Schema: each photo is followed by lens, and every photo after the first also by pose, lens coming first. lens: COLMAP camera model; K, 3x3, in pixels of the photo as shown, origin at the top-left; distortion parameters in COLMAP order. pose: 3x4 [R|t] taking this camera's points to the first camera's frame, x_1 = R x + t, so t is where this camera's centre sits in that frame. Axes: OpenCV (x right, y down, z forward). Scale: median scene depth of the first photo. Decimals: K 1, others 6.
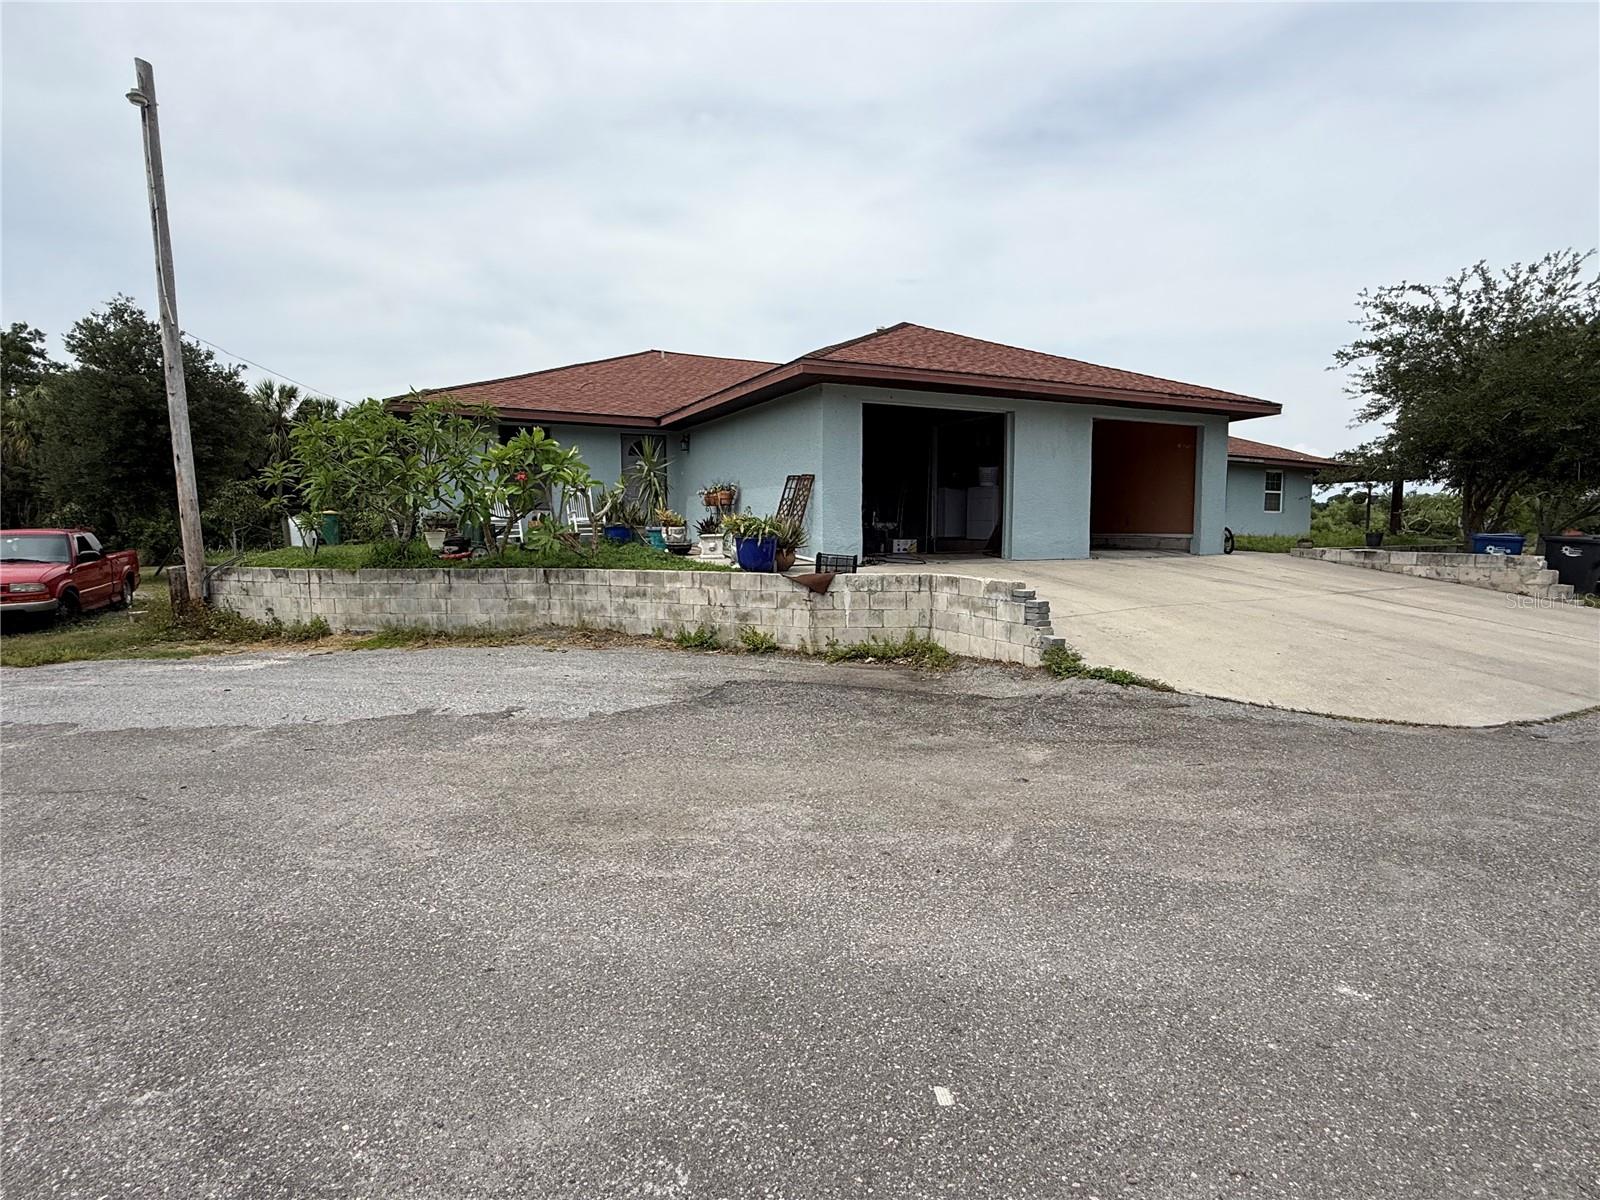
lens RADIAL K [[809.6, 0, 796.6], [0, 809.6, 590.9], [0, 0, 1]] dist [0.005996, 0.000849]
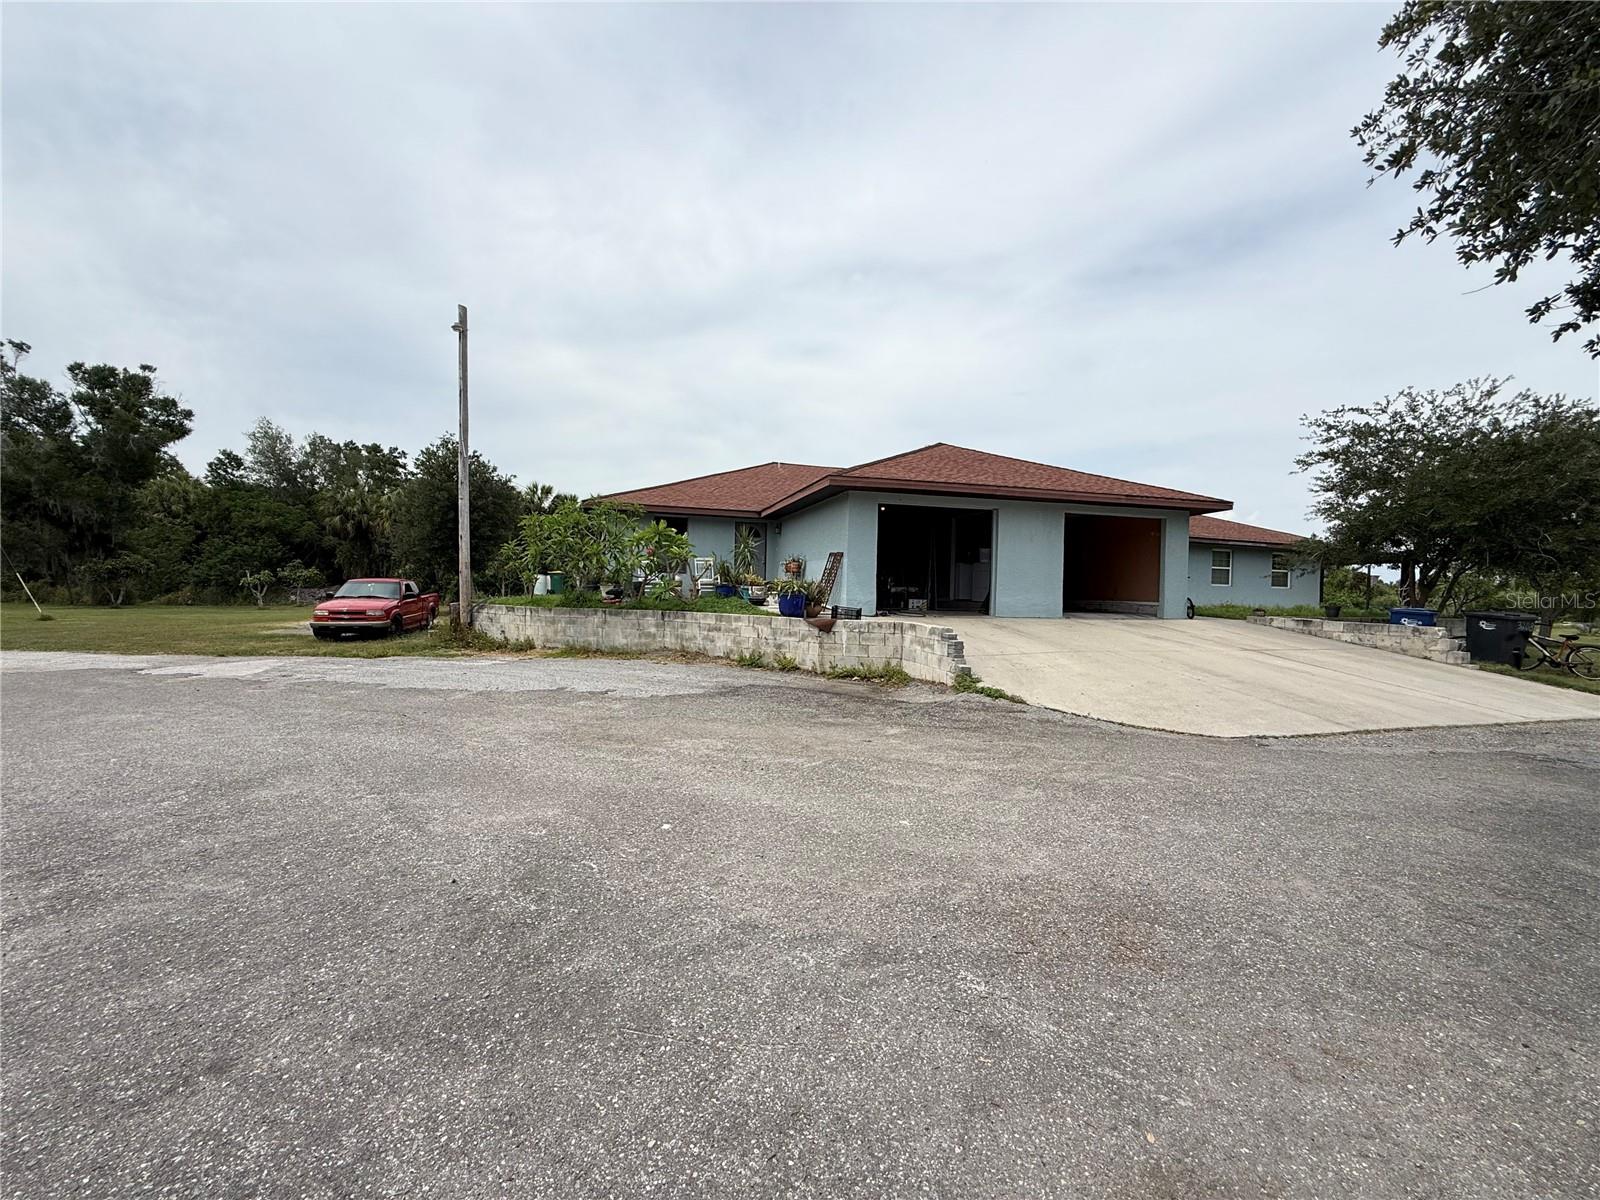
lens RADIAL K [[644.0, 0, 795.2], [0, 644.0, 606.6], [0, 0, 1]] dist [0.004167, 0.000424]
pose [[0.980684, 0.030309, -0.193235, 0.154228], [-0.040579, 0.997954, -0.049408, 0.012731], [0.191342, 0.056295, 0.979908, -0.134119]]
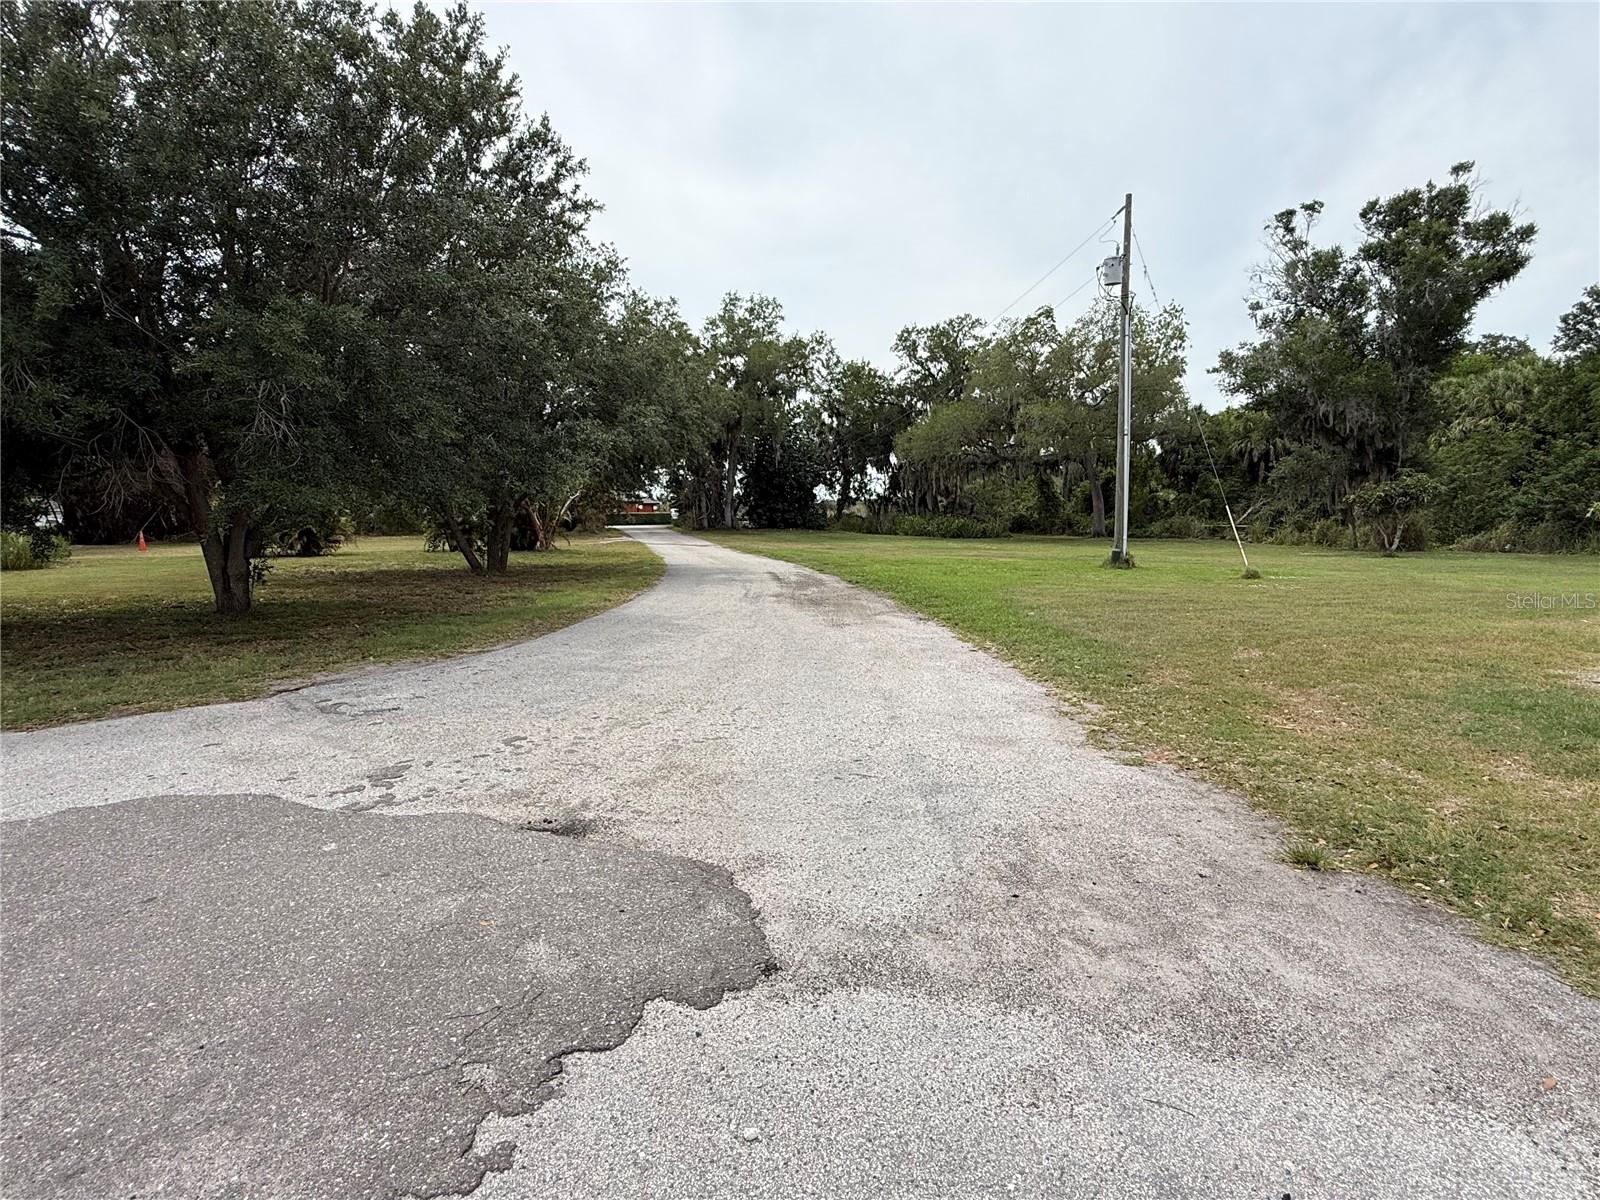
lens RADIAL K [[809.6, 0, 802.3], [0, 809.6, 599.0], [0, 0, 1]] dist [0.005996, 0.000849]
pose [[-0.121732, 0.098427, -0.987671, -0.716765], [-0.067810, 0.991921, 0.107208, -0.010225], [0.990244, 0.080024, -0.114074, 0.638430]]
